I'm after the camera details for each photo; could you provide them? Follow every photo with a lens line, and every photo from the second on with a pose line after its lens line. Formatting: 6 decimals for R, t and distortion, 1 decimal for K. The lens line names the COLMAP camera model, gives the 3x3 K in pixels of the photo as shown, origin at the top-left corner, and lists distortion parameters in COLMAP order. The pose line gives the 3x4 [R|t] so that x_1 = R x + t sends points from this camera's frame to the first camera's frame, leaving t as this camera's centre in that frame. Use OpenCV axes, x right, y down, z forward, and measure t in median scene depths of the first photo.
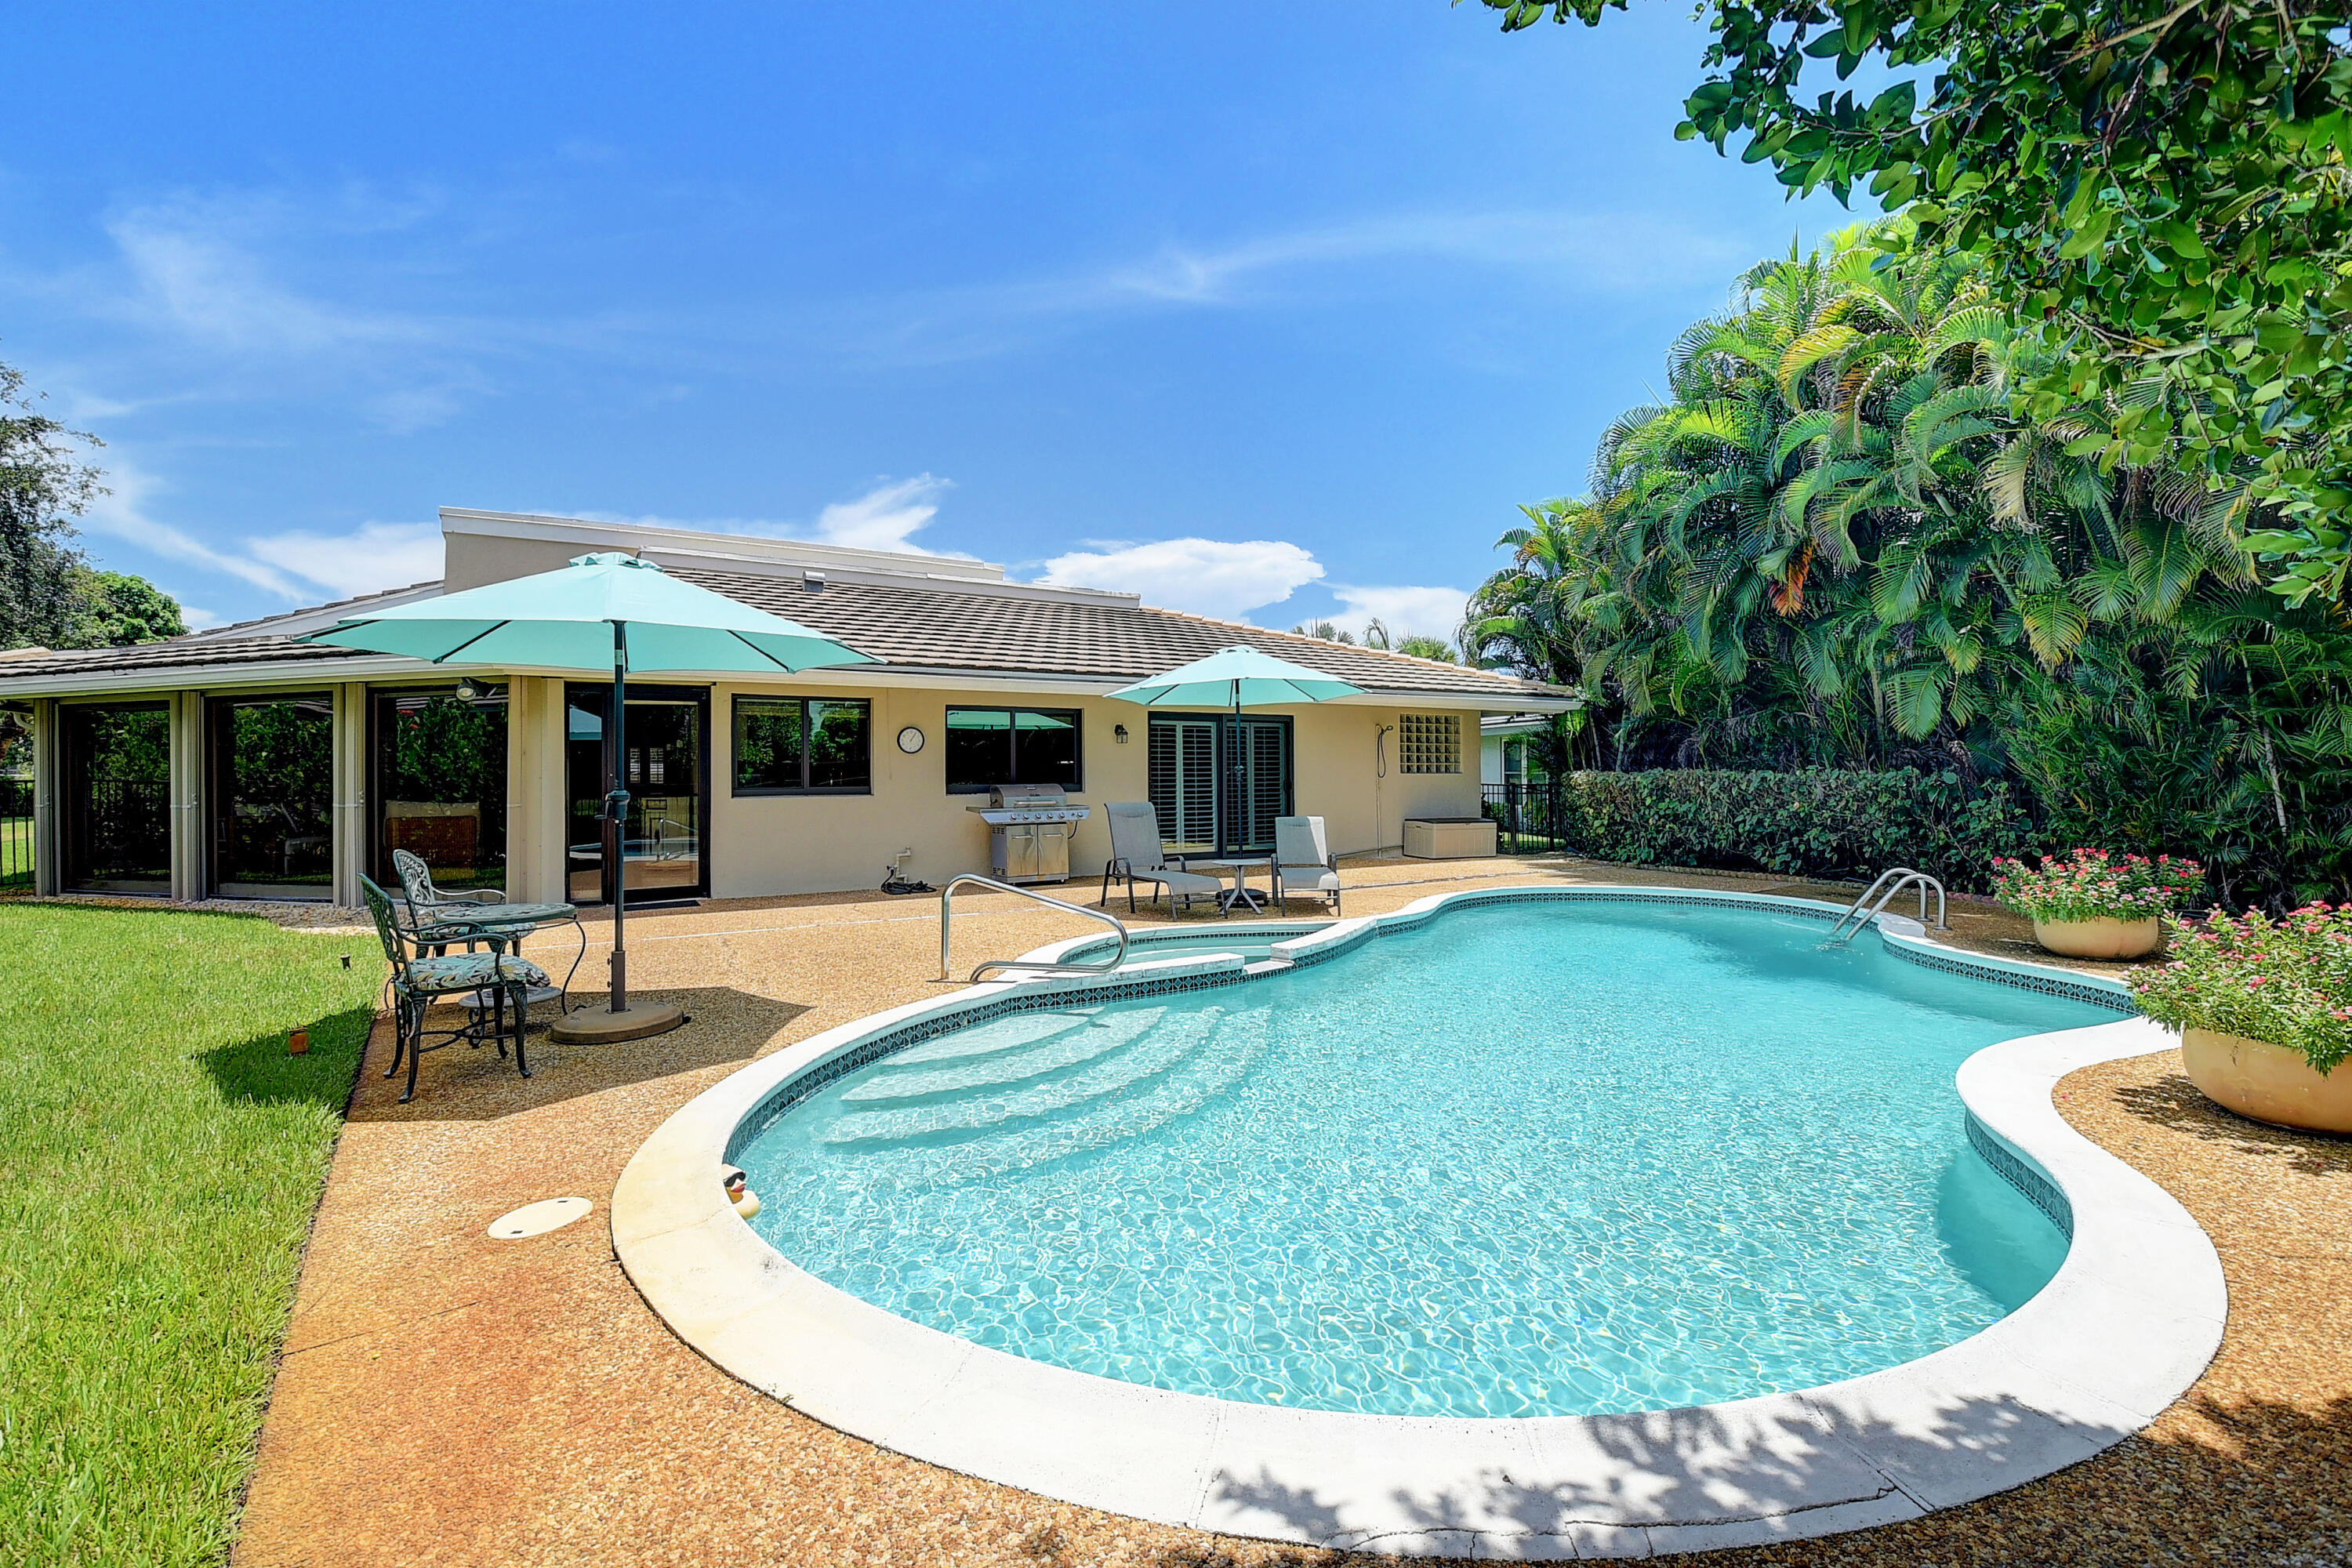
lens RADIAL K [[1031.9, 0, 1165.6], [0, 1031.9, 762.0], [0, 0, 1]] dist [-0.006551, -0.012027]
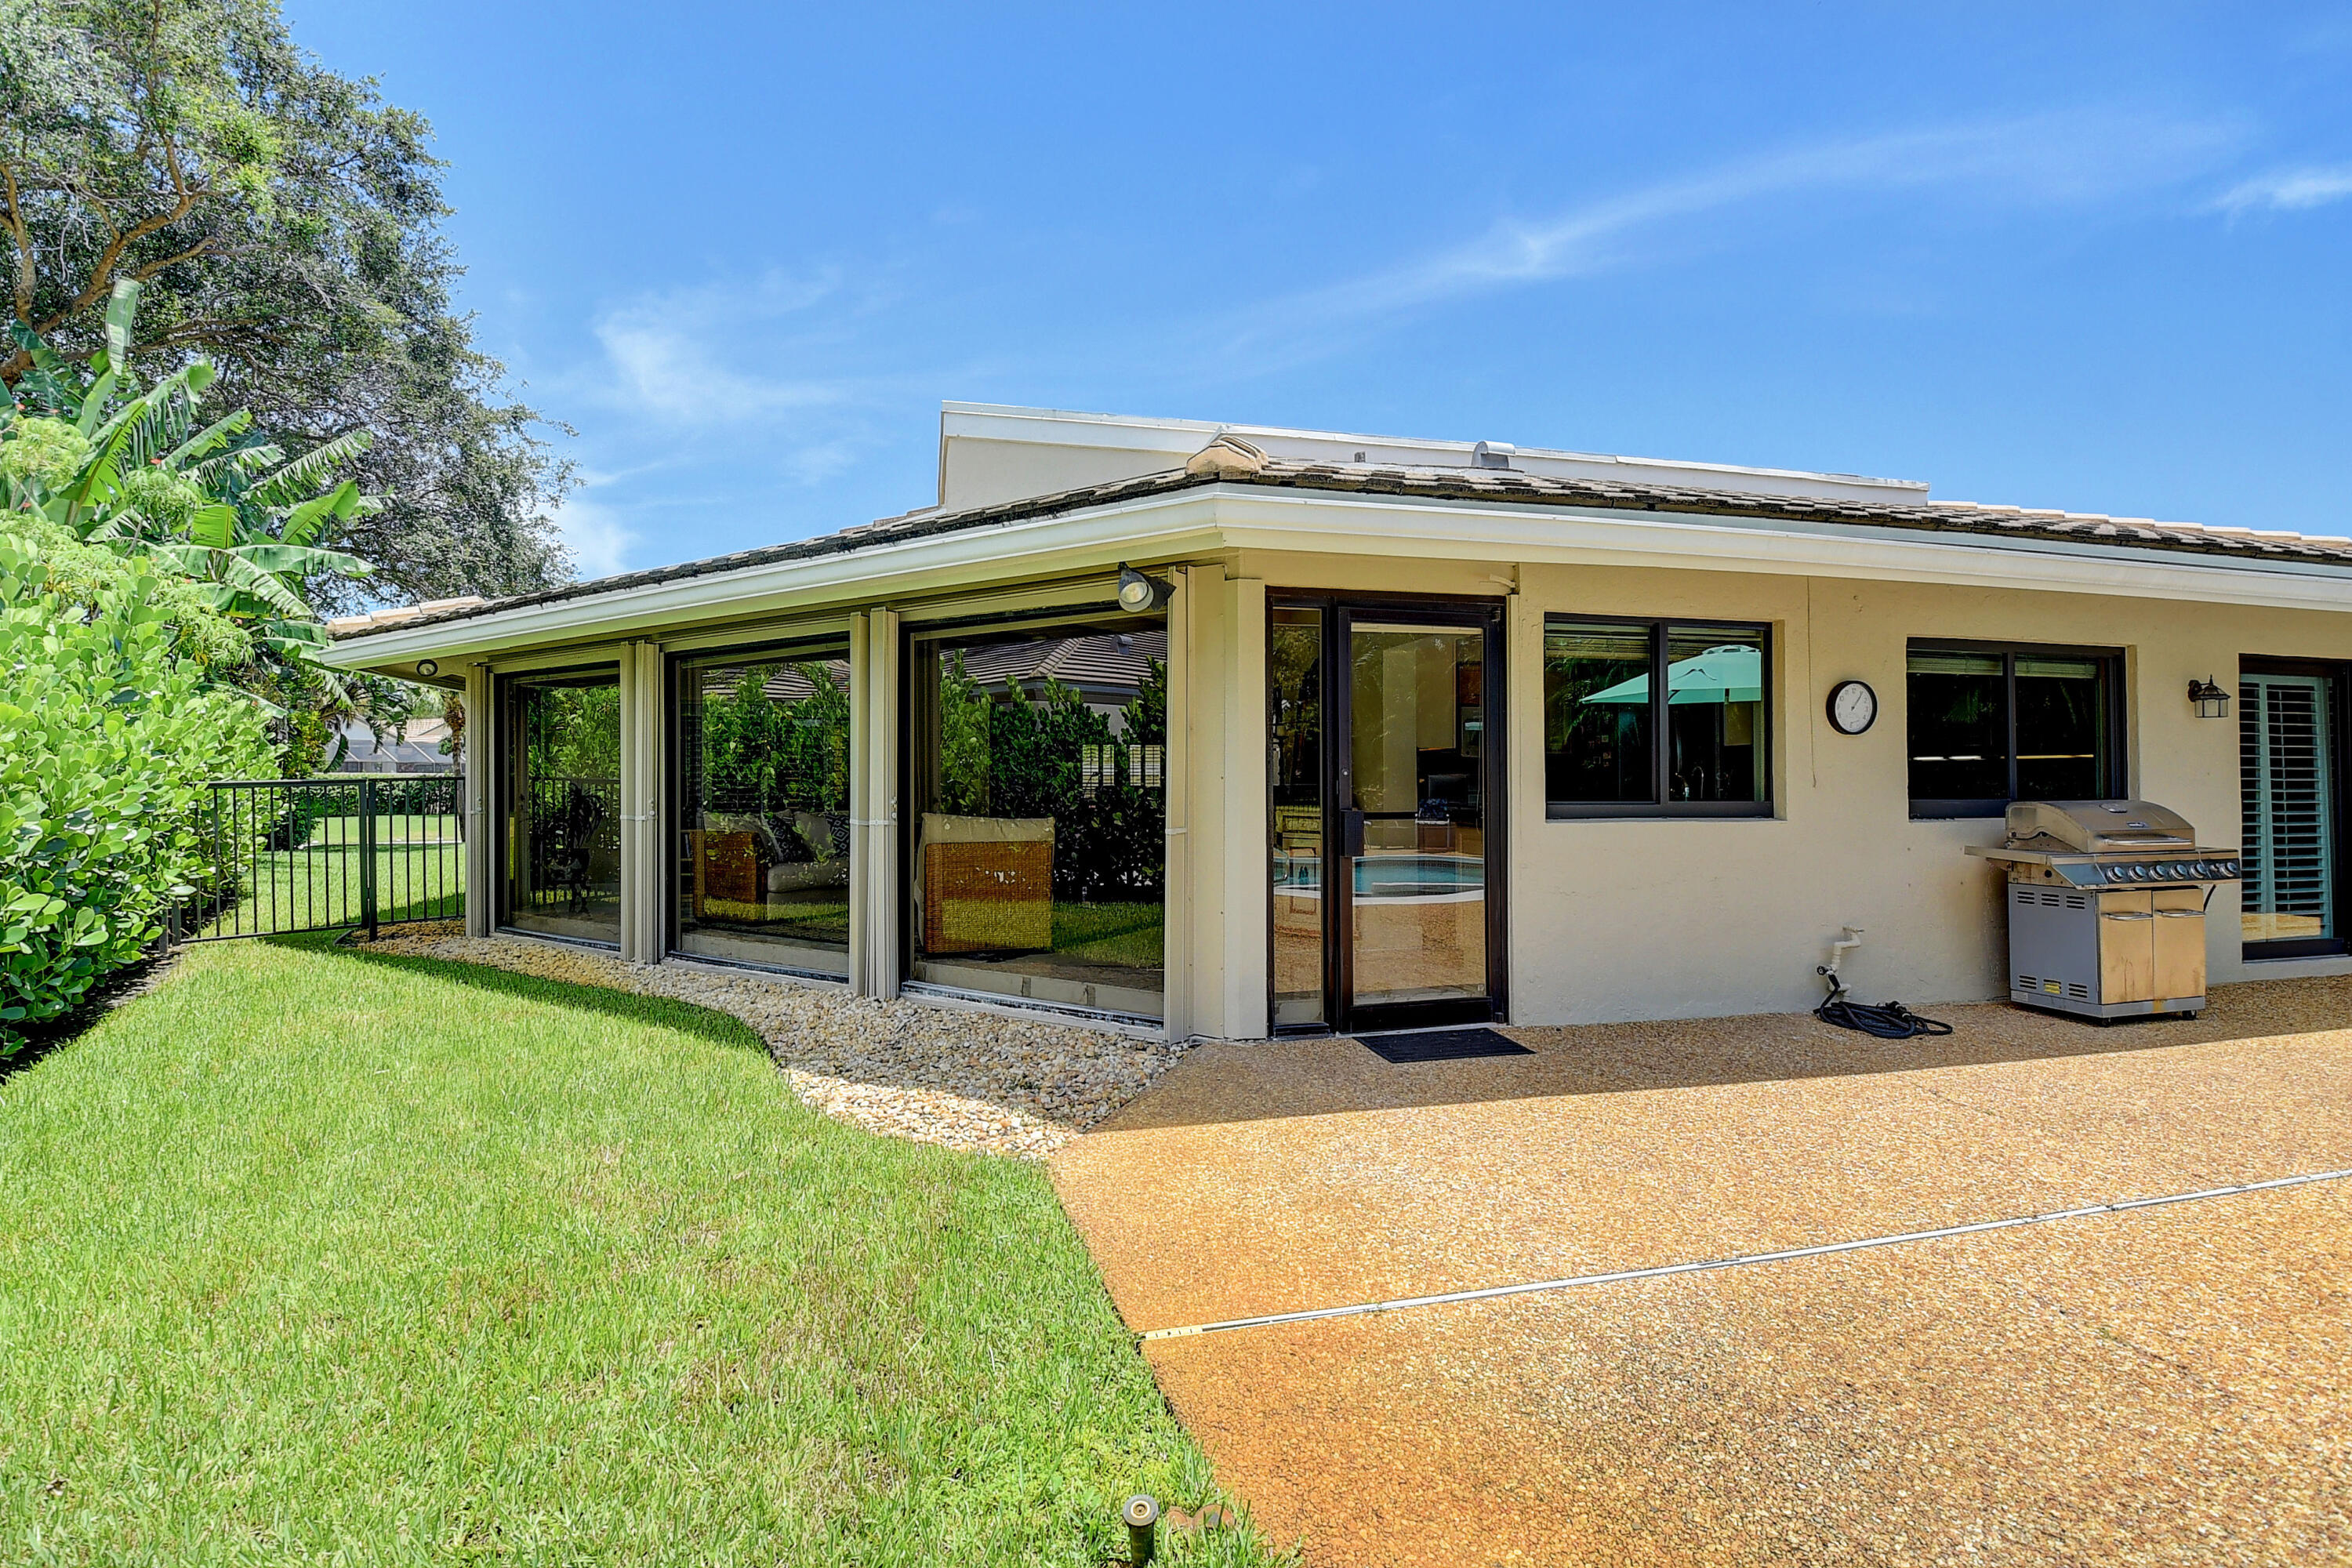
lens RADIAL K [[1027.4, 0, 1169.7], [0, 1027.4, 759.2], [0, 0, 1]] dist [0.008475, -0.024074]
pose [[0.954474, 0.001754, -0.298289, -0.387484], [-0.004592, 0.999951, -0.008813, 0.008927], [0.298258, 0.009781, 0.954435, 0.410365]]
